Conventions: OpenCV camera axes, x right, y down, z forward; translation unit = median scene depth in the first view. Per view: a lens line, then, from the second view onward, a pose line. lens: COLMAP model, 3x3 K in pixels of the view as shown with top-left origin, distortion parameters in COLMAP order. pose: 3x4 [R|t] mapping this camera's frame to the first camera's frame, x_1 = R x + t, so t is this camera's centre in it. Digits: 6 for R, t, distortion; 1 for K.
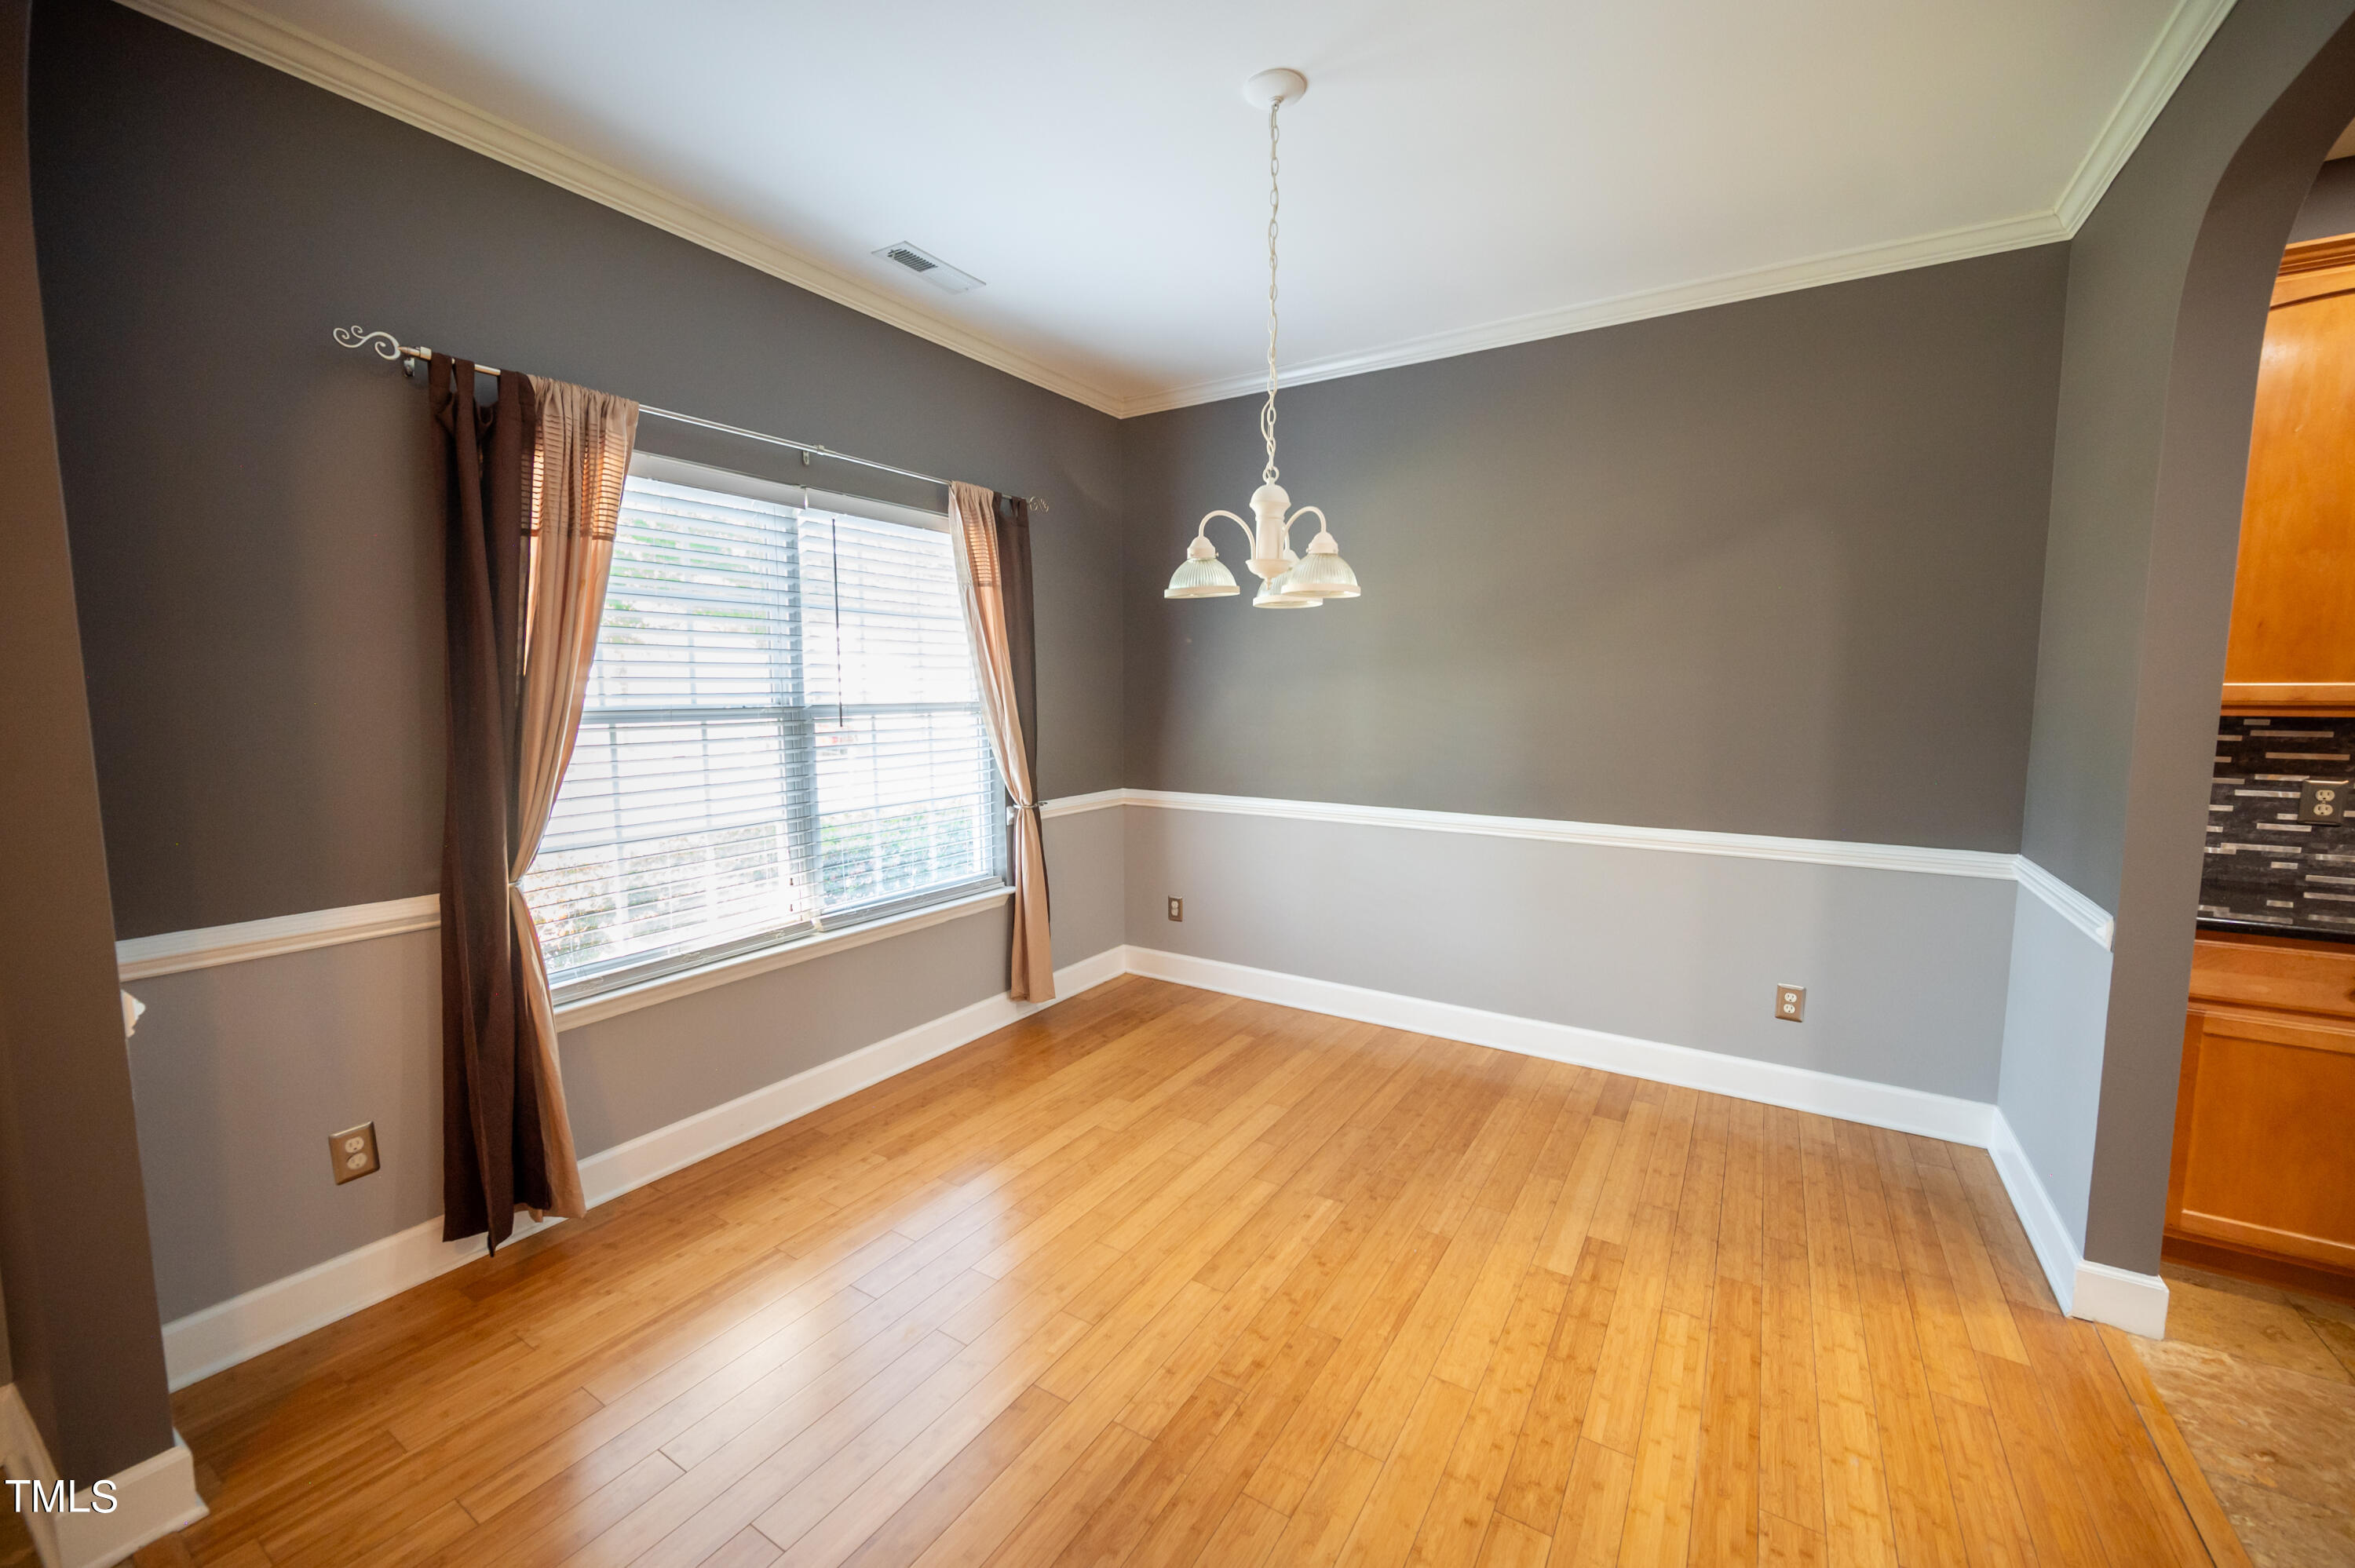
lens RADIAL K [[938.0, 0, 1185.0], [0, 938.0, 792.1], [0, 0, 1]] dist [0.003231, 0.000402]
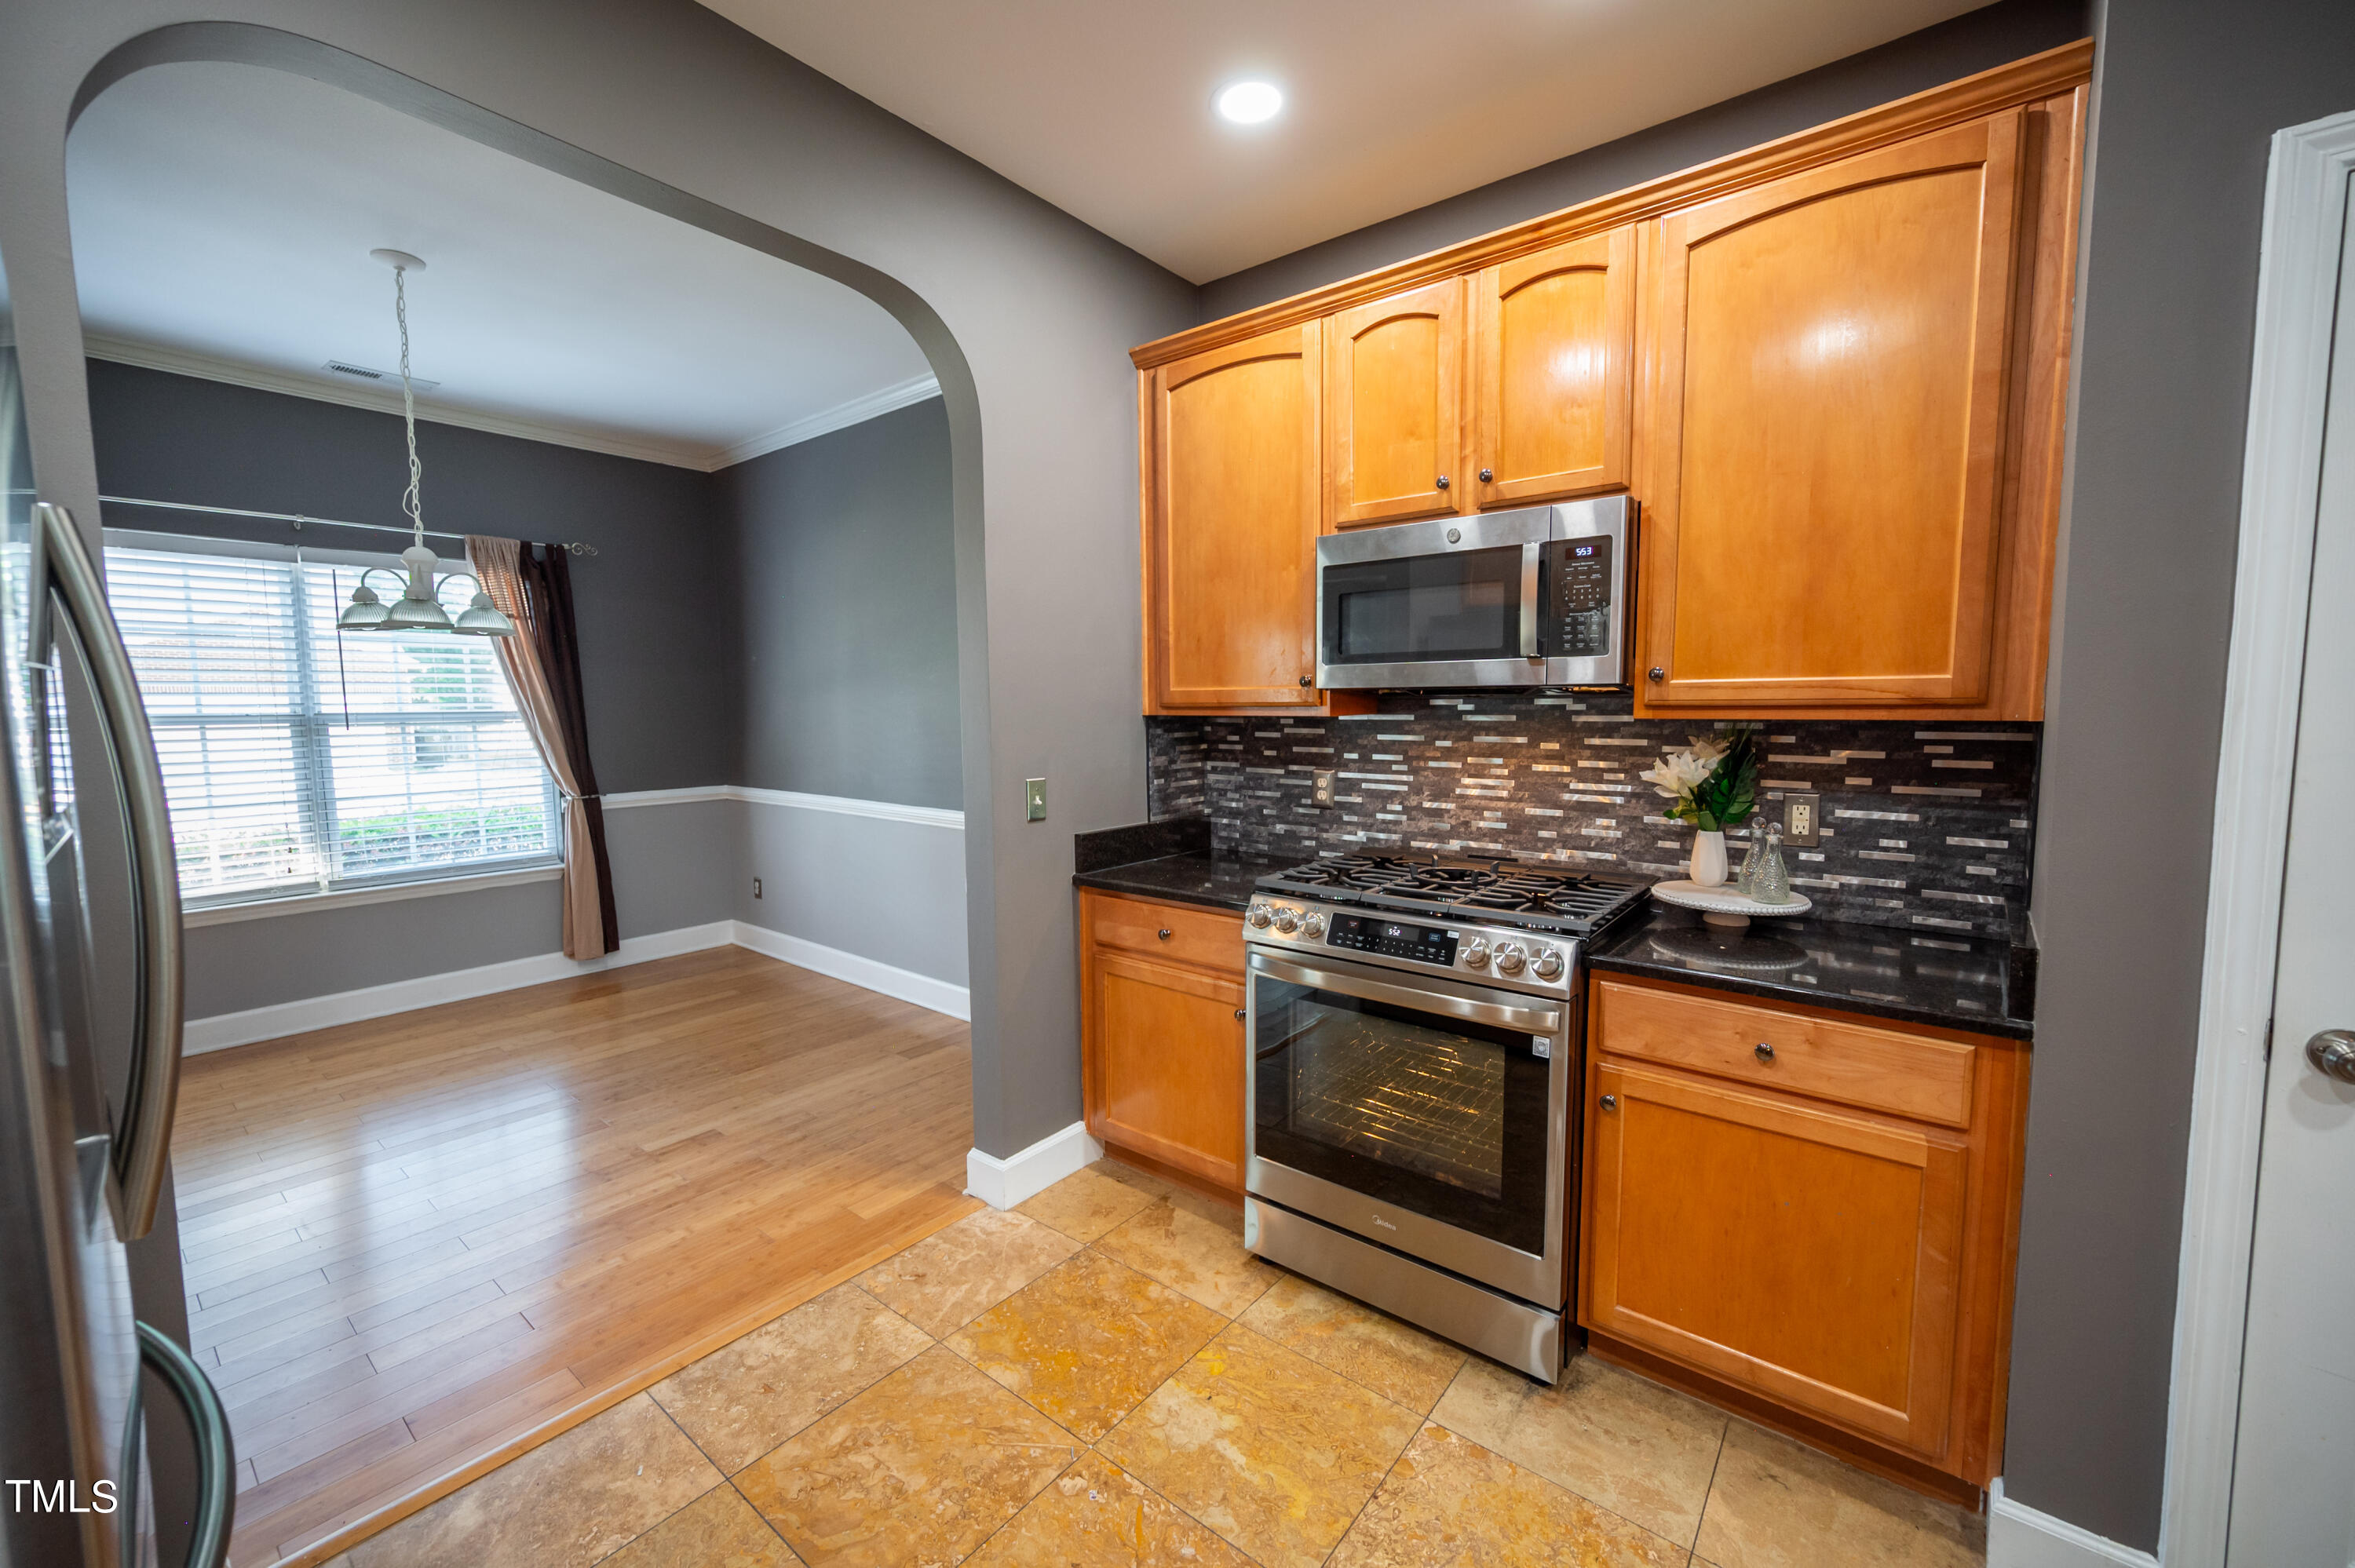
lens RADIAL K [[938.0, 0, 1177.3], [0, 938.0, 791.5], [0, 0, 1]] dist [0.003231, 0.000402]
pose [[0.993306, 0.005244, -0.115396, 1.121094], [-0.007416, 0.999803, -0.018402, 0.035924], [0.115276, 0.019134, 0.993149, -0.178257]]
